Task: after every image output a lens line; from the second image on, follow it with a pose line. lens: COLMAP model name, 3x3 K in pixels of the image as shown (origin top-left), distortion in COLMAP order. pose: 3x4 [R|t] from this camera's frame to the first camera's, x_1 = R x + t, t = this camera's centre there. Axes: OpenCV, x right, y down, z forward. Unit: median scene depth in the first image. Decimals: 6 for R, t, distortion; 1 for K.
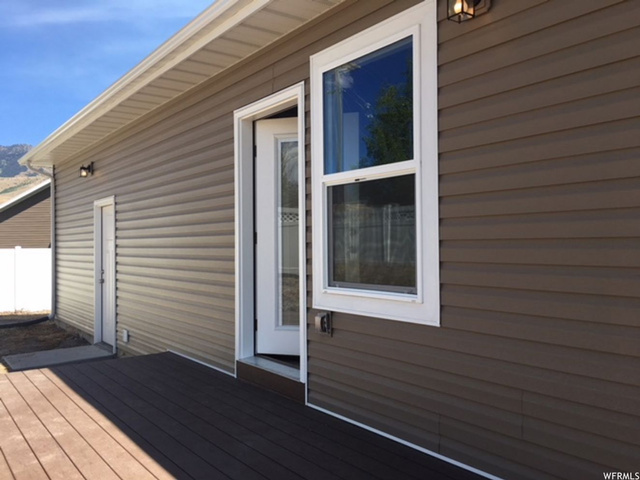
lens RADIAL K [[546.5, 0, 321.9], [0, 546.5, 241.5], [0, 0, 1]] dist [0.082884, -0.117418]
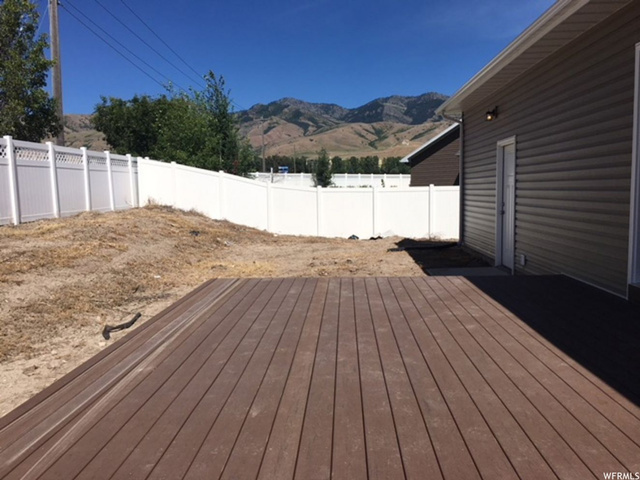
lens RADIAL K [[546.5, 0, 321.9], [0, 546.5, 241.5], [0, 0, 1]] dist [0.082884, -0.117418]
pose [[0.773010, 0.053475, -0.632136, 0.035733], [0.016696, 0.994381, 0.104535, 0.006530], [0.634174, -0.091360, 0.767774, -0.117616]]
